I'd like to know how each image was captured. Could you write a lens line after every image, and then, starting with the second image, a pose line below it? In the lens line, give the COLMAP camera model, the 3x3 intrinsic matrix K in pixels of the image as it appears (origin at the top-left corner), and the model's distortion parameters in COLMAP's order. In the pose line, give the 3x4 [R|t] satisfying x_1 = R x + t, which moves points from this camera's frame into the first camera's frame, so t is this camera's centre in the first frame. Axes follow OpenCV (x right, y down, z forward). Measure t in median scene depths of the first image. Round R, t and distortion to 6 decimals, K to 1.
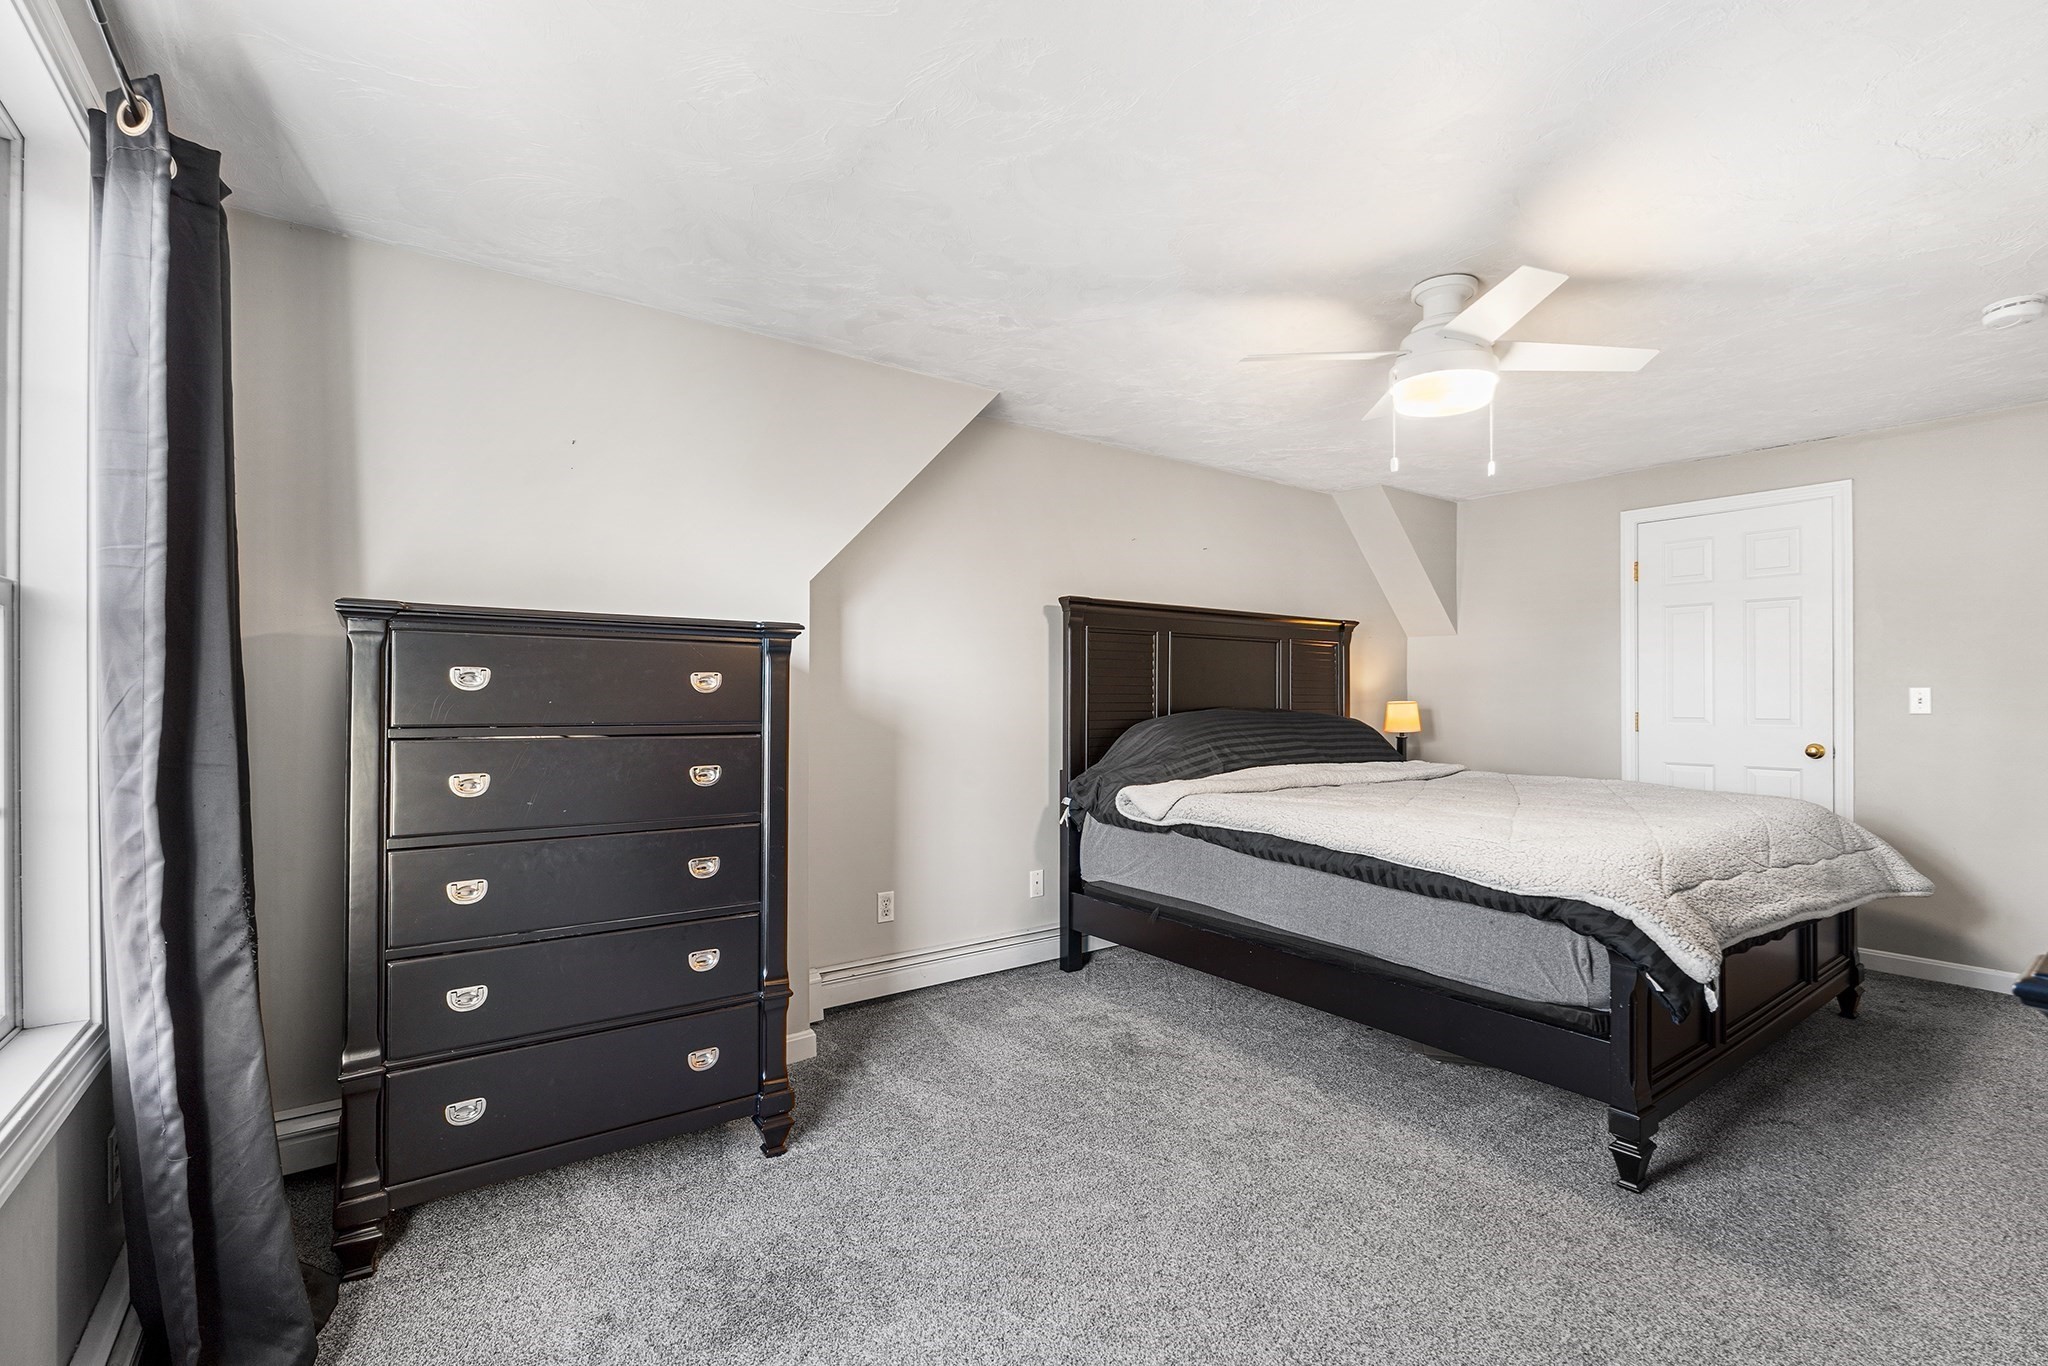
lens RADIAL K [[913.2, 0, 1038.6], [0, 913.2, 689.5], [0, 0, 1]] dist [-0.008197, 0.002139]
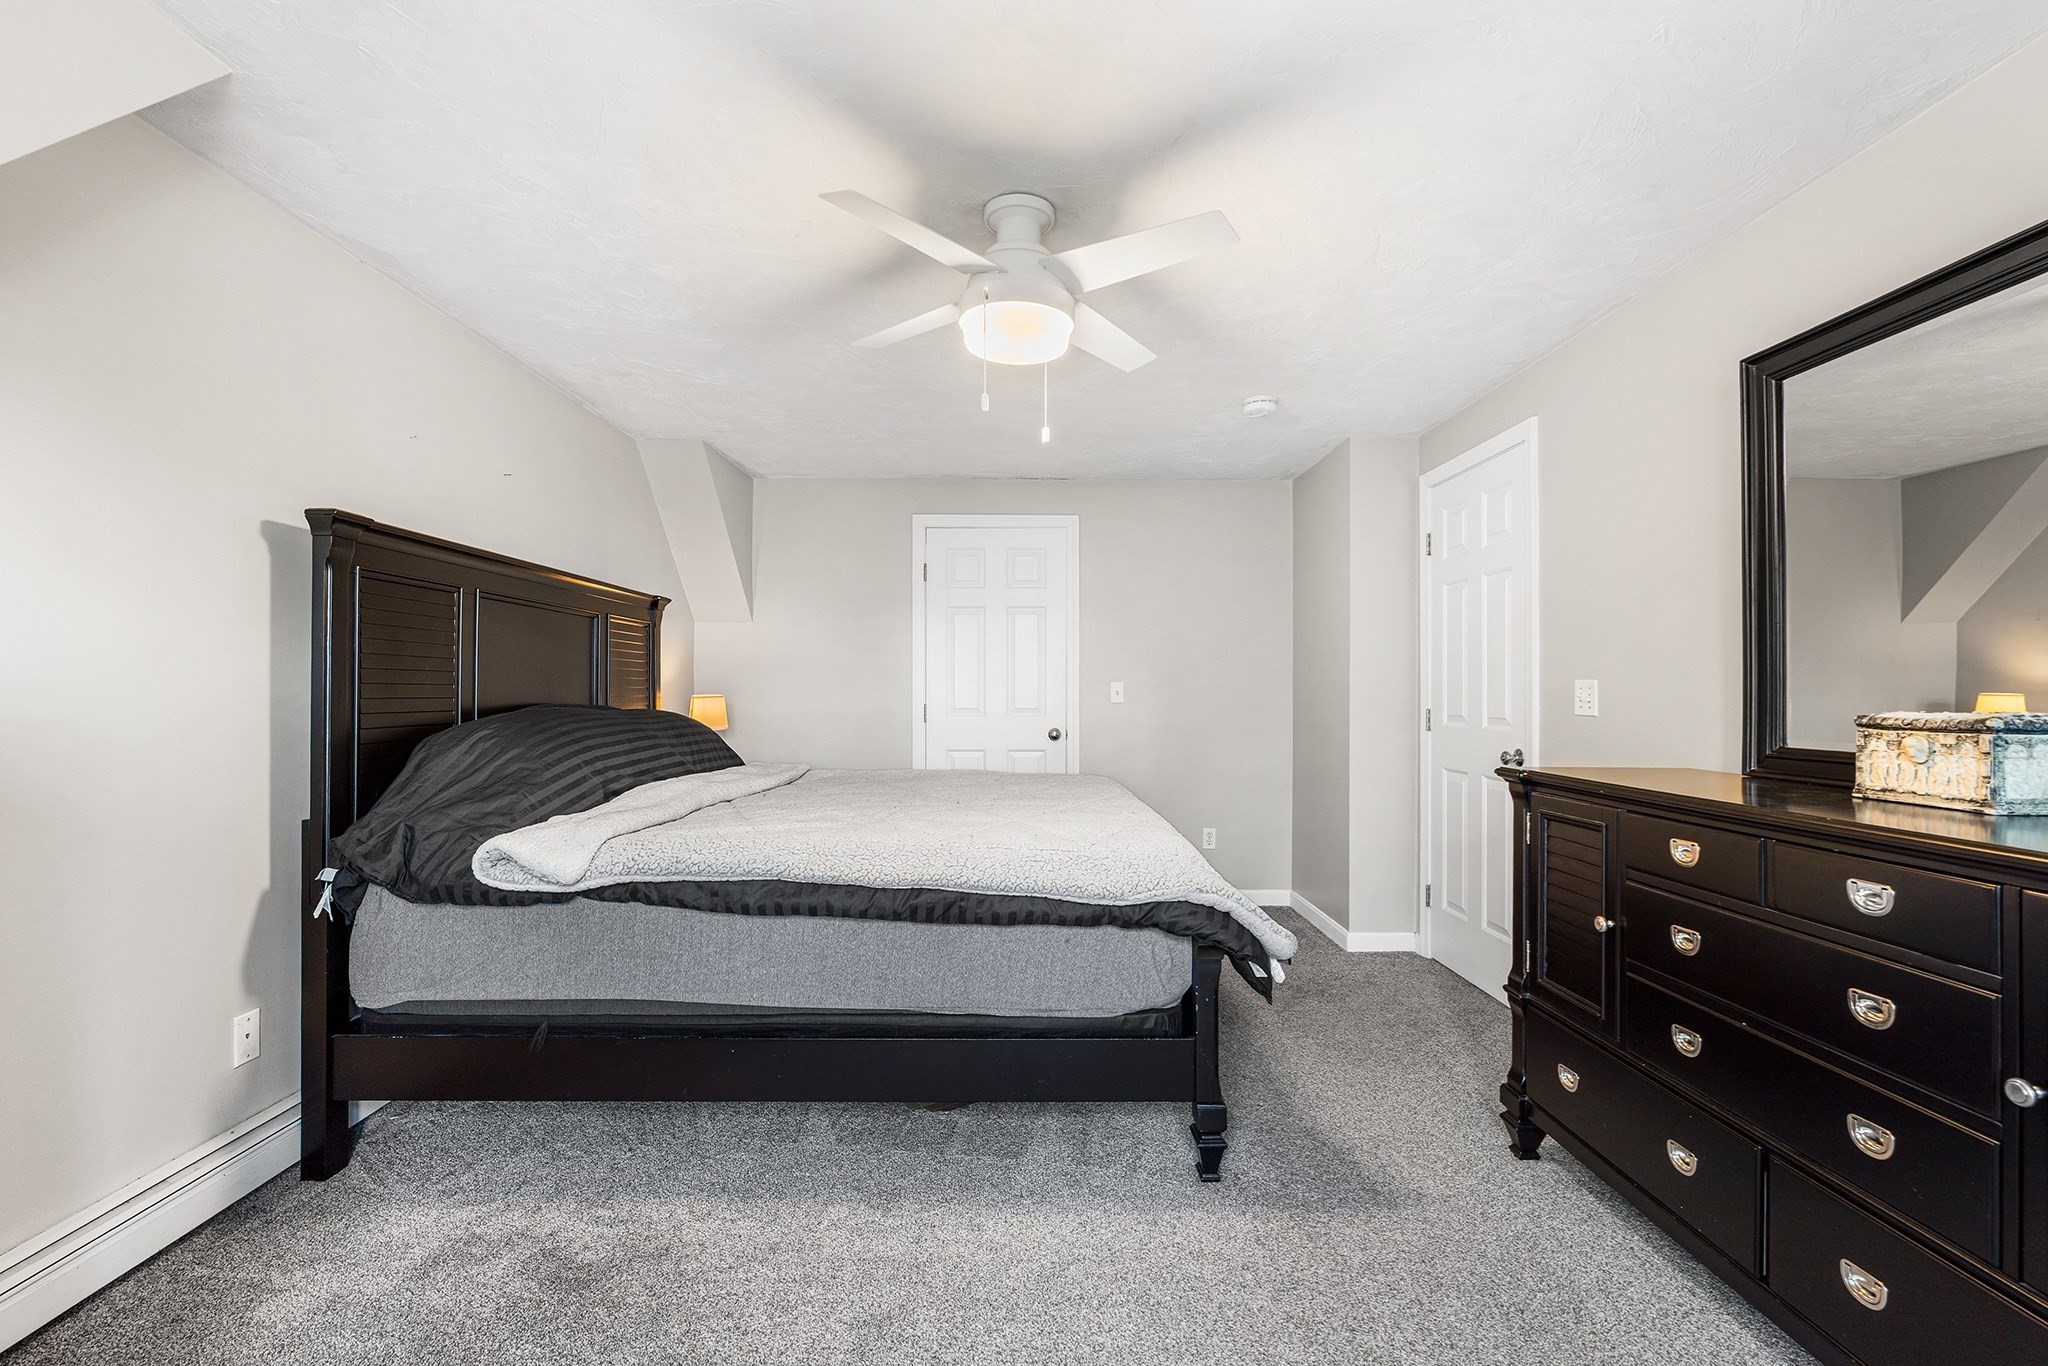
lens RADIAL K [[913.2, 0, 1019.1], [0, 913.2, 682.6], [0, 0, 1]] dist [-0.008197, 0.002139]
pose [[0.598159, 0.007381, 0.801343, -0.179657], [-0.006556, 0.999969, -0.004317, 0.004518], [-0.801351, -0.002671, 0.598189, 0.361437]]
